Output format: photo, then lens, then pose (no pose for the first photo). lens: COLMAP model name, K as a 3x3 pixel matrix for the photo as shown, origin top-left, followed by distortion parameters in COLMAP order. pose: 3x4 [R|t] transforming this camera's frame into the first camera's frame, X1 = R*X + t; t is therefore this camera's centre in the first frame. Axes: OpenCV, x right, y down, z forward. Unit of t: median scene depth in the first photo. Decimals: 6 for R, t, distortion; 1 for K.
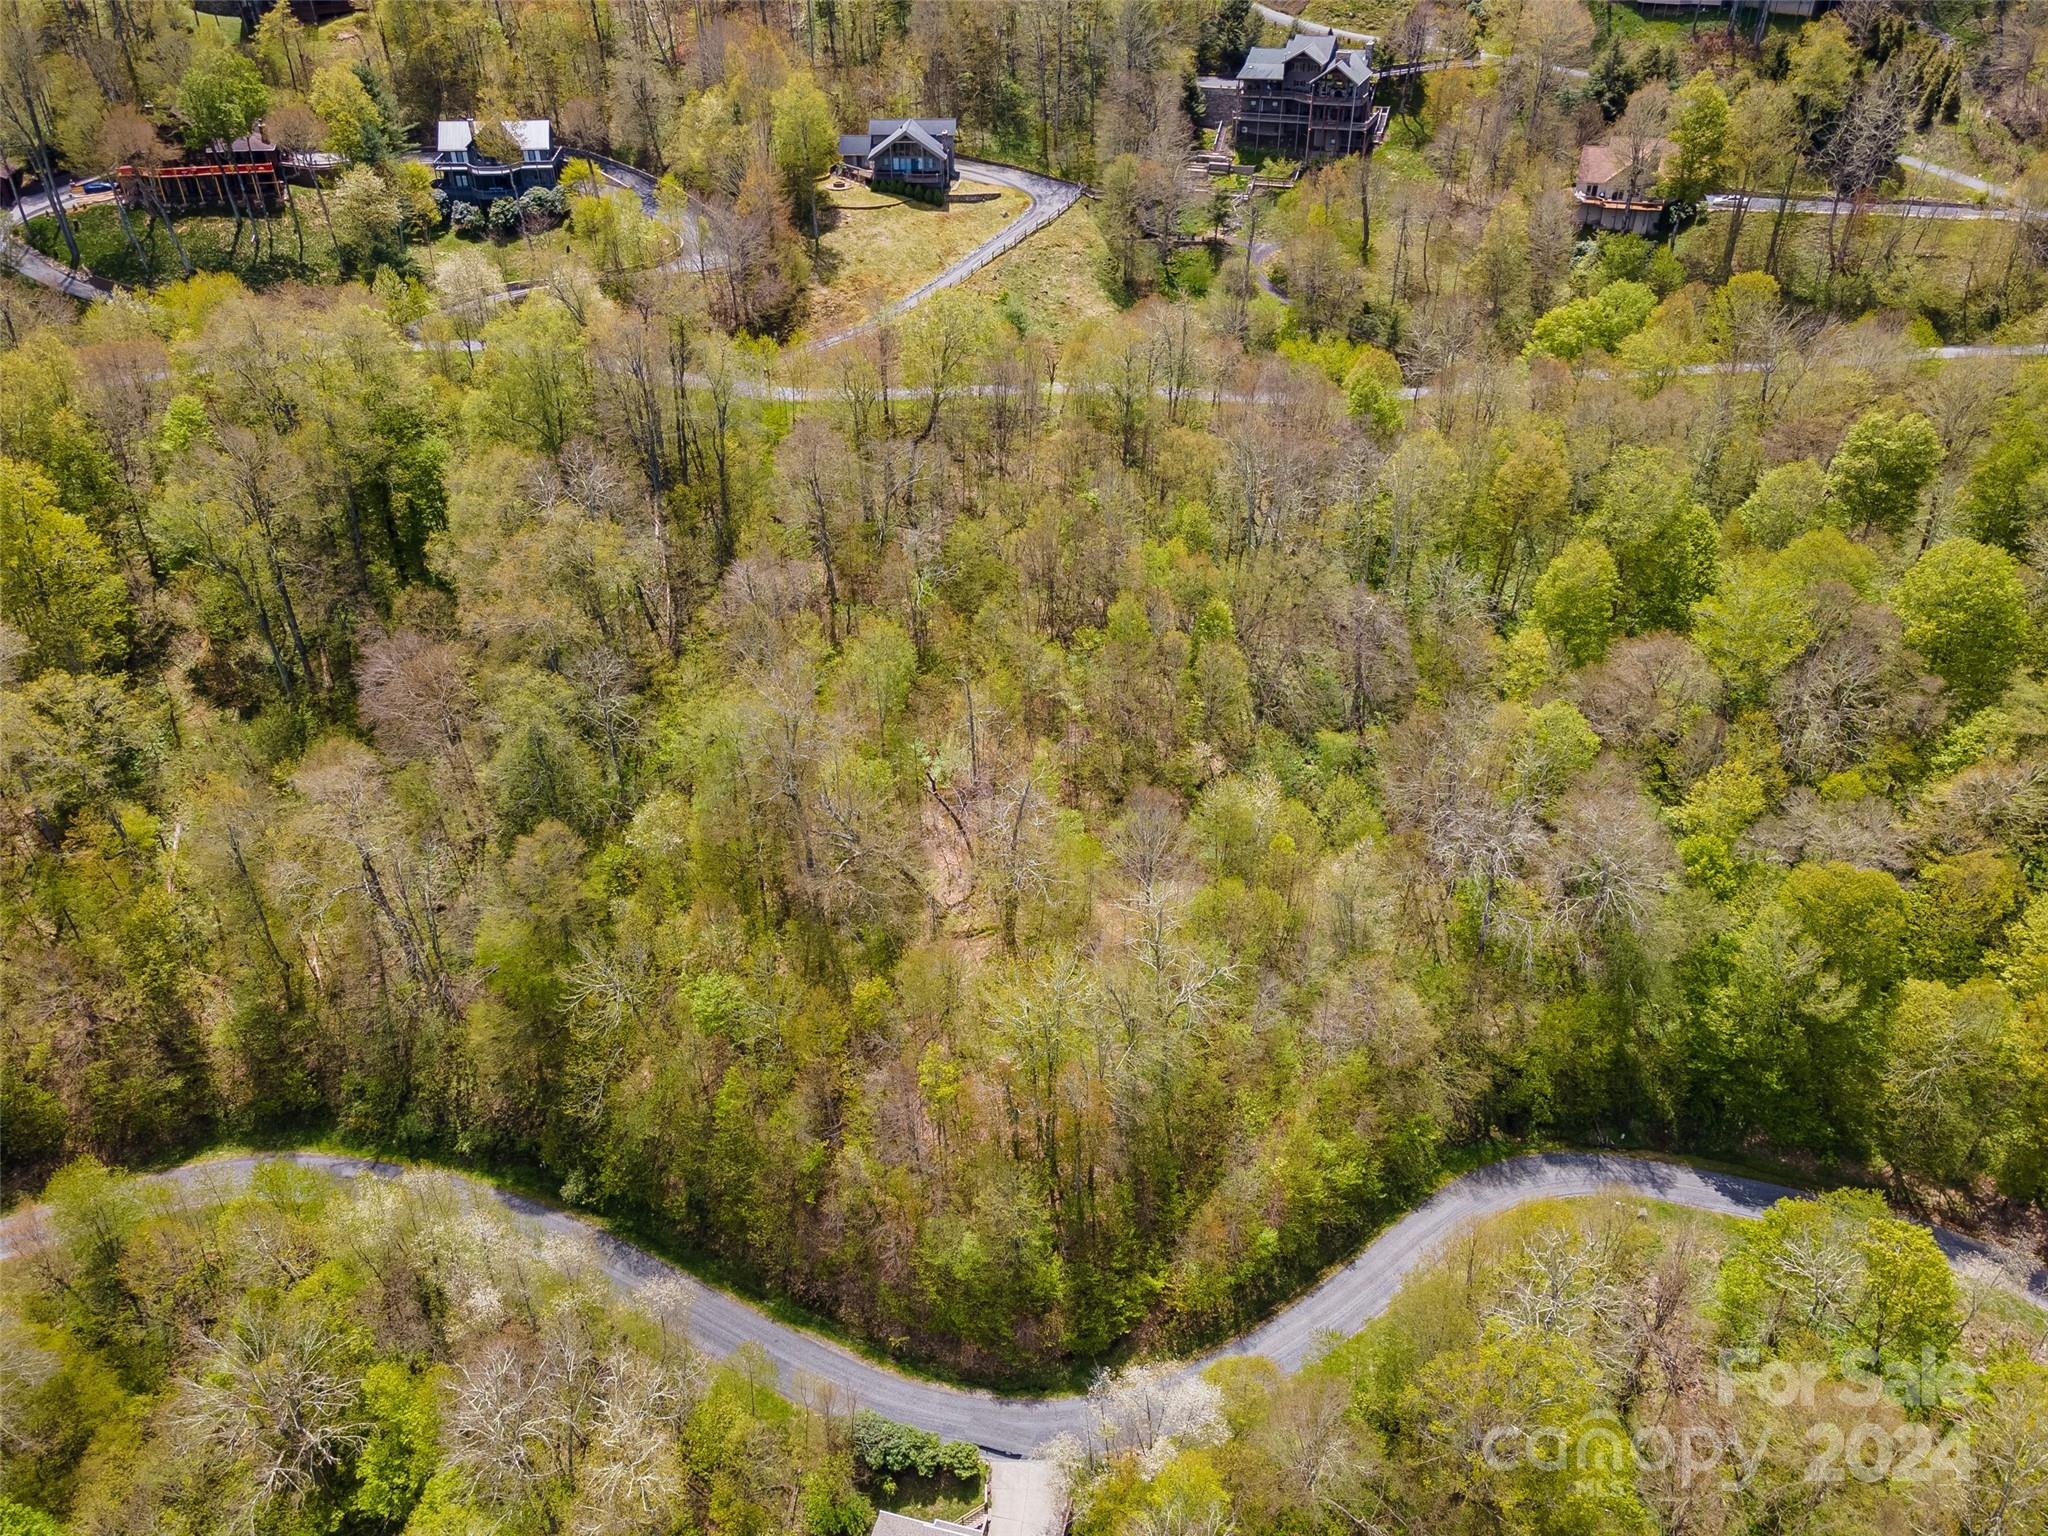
lens RADIAL K [[1510.8, 0, 1016.4], [0, 1510.8, 771.7], [0, 0, 1]] dist [0.014757, 0.053937]
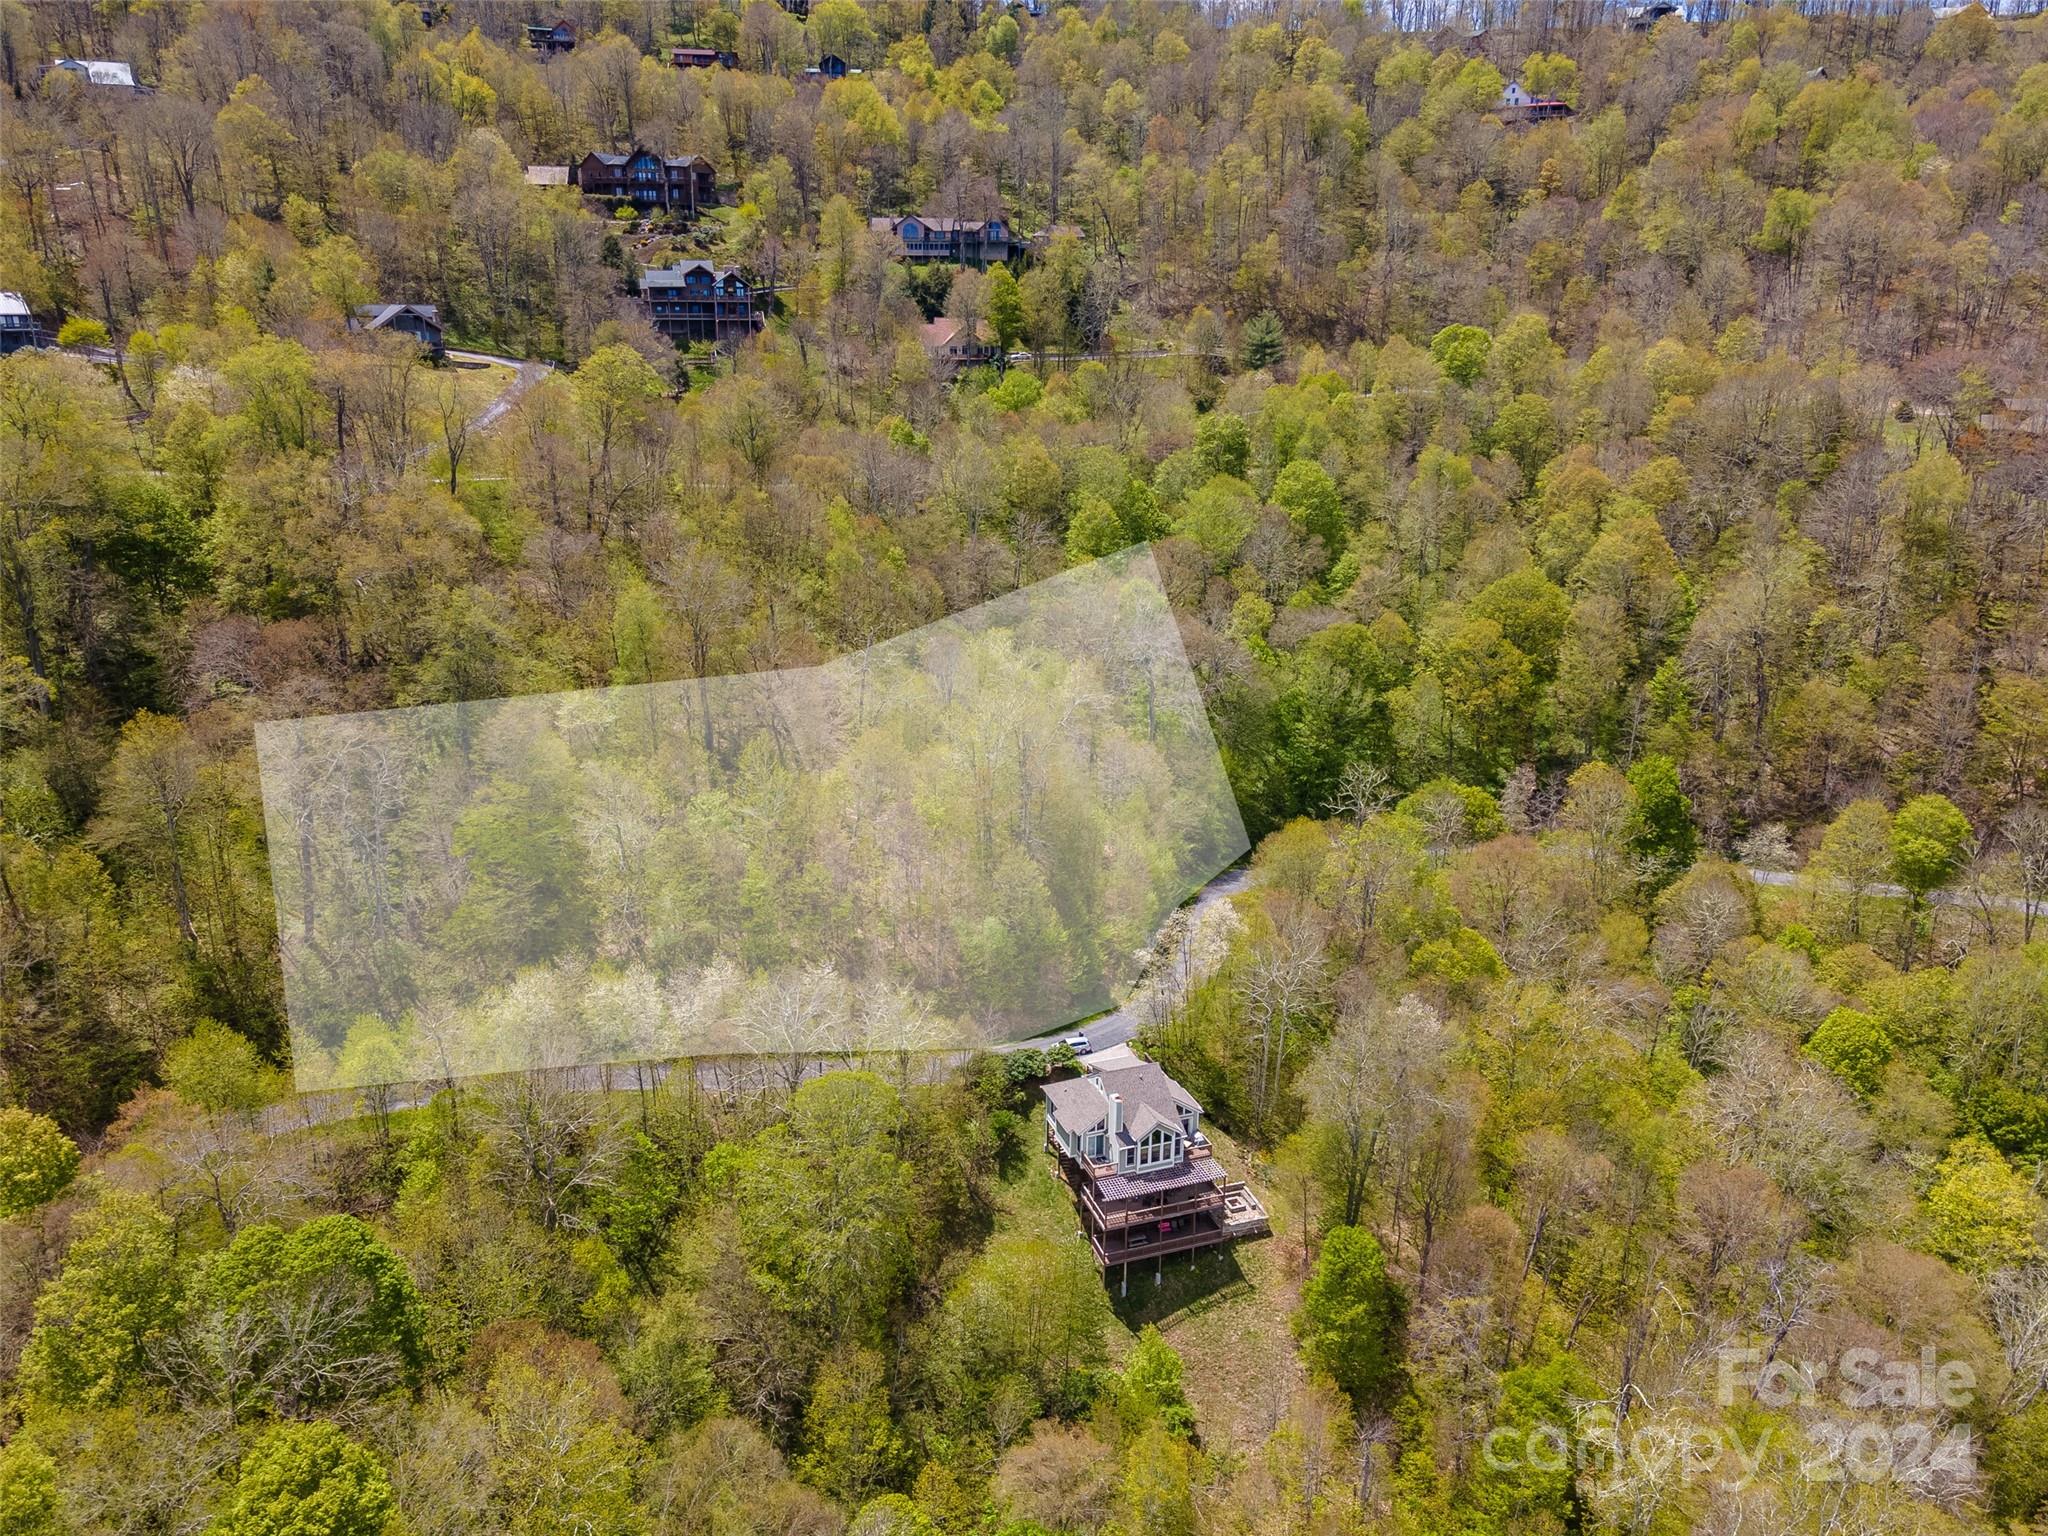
lens RADIAL K [[1510.8, 0, 1016.4], [0, 1510.8, 771.7], [0, 0, 1]] dist [0.014757, 0.053937]
pose [[0.818517, -0.162626, 0.550984, -0.385913], [0.299306, 0.939362, -0.167378, 0.231609], [-0.490353, 0.301914, 0.817558, -0.043517]]
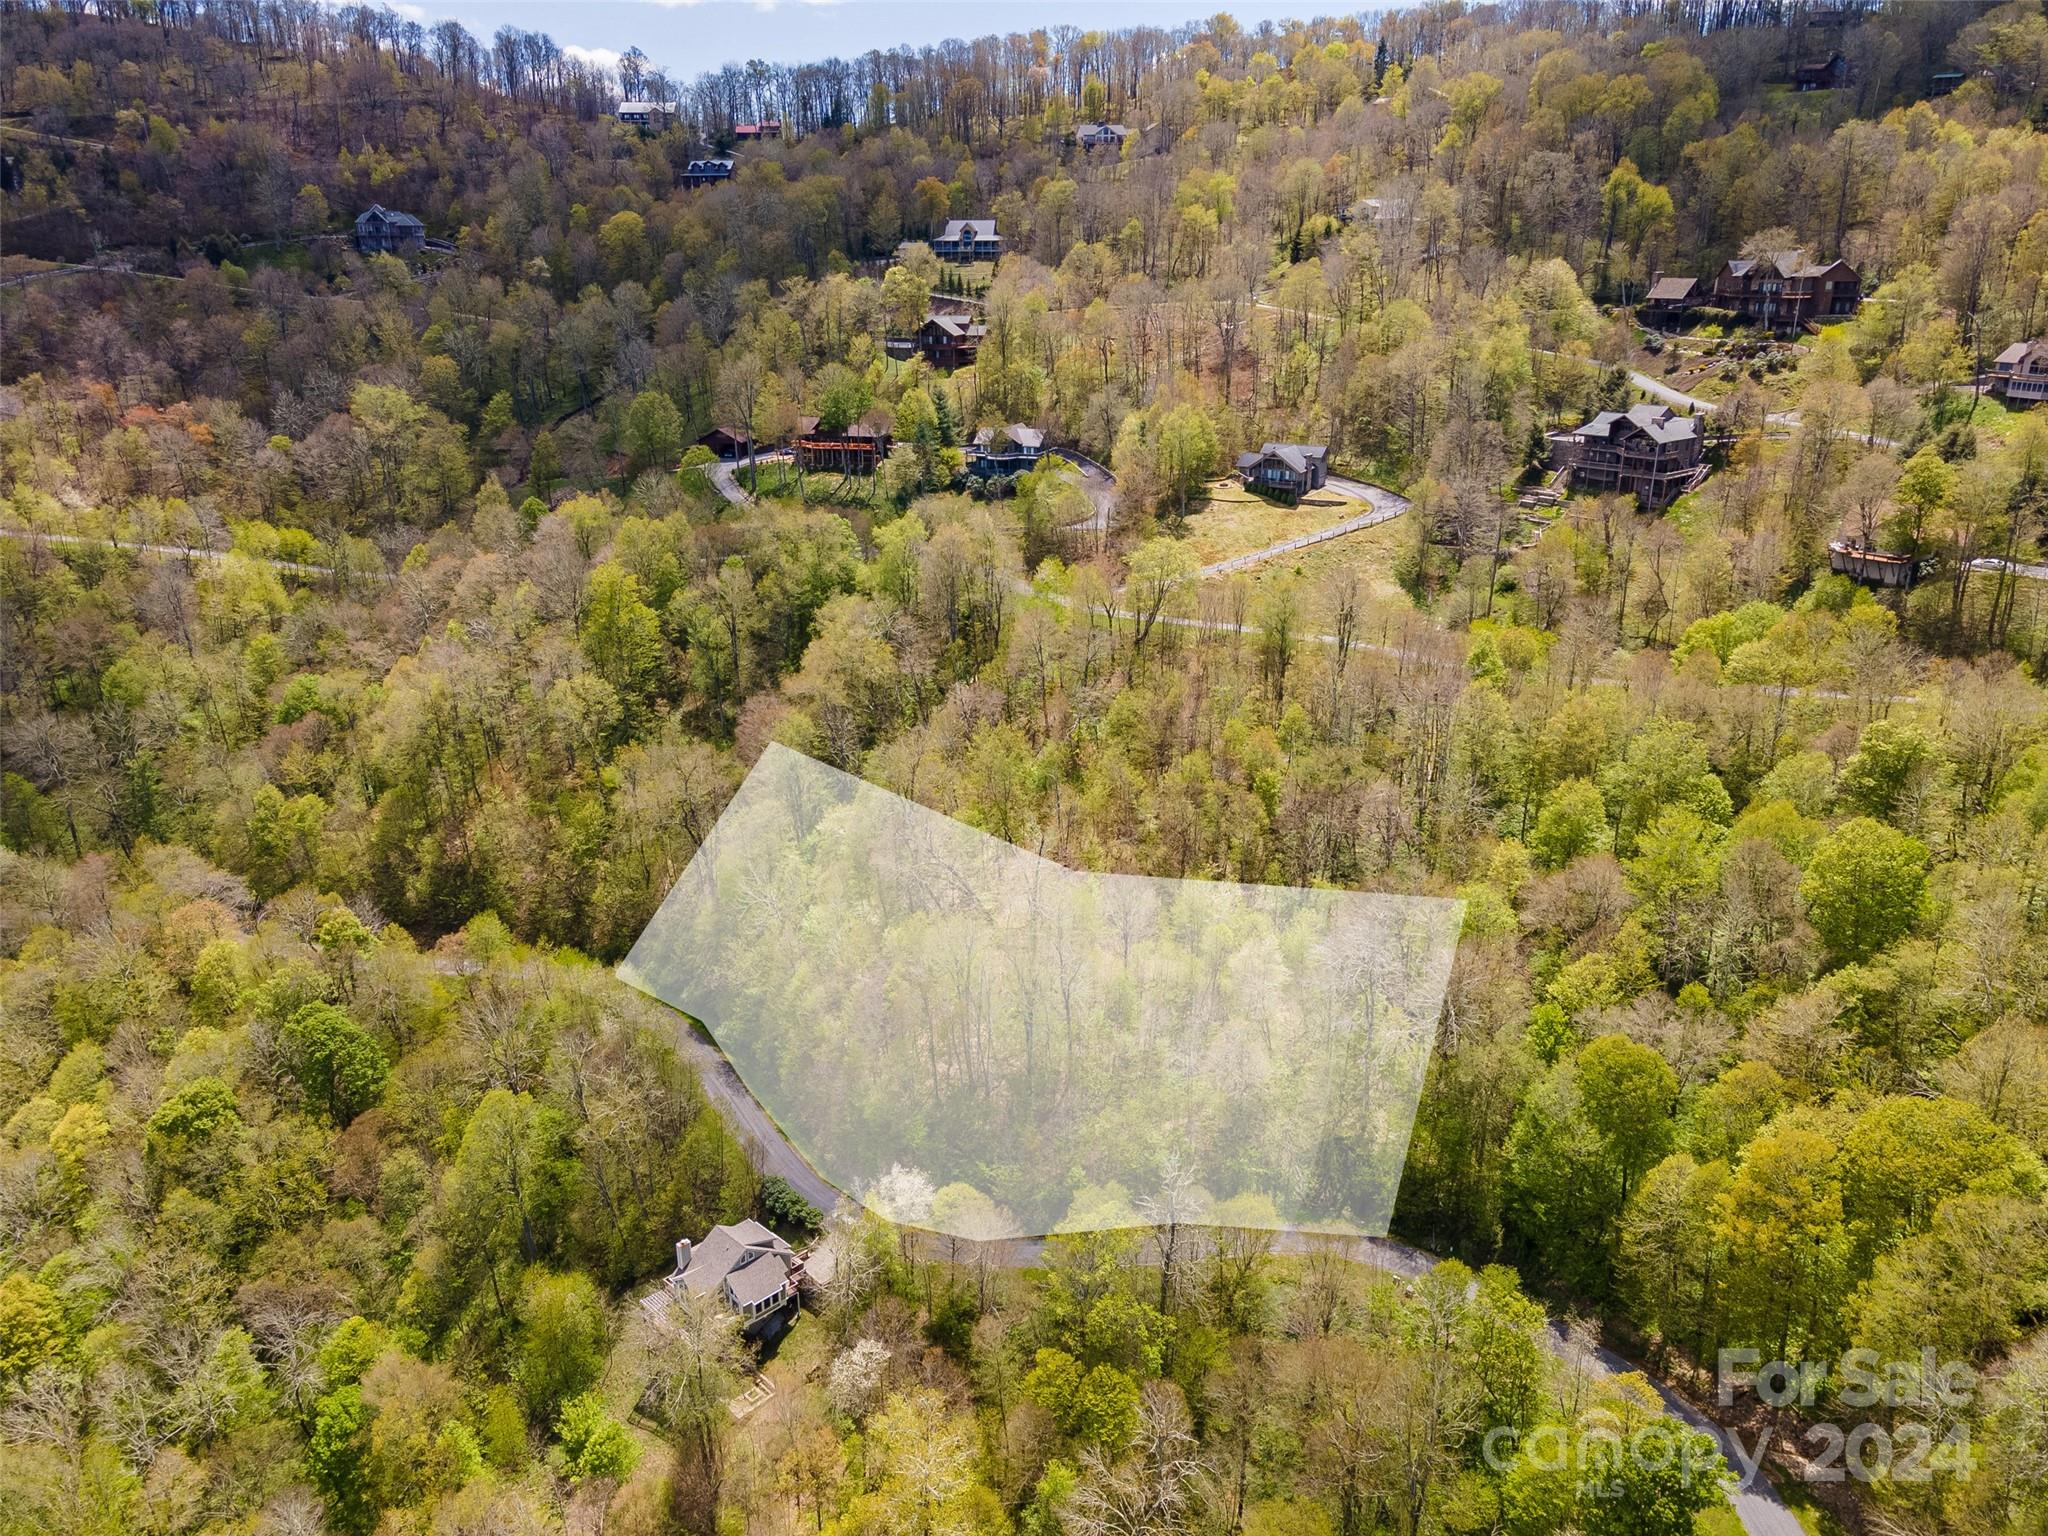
lens RADIAL K [[1510.8, 0, 1016.4], [0, 1510.8, 771.7], [0, 0, 1]] dist [0.014757, 0.053937]
pose [[0.860916, 0.169817, -0.479568, 0.423422], [-0.269827, 0.951554, -0.147441, 0.105570], [0.431297, 0.256335, 0.865029, -0.179683]]
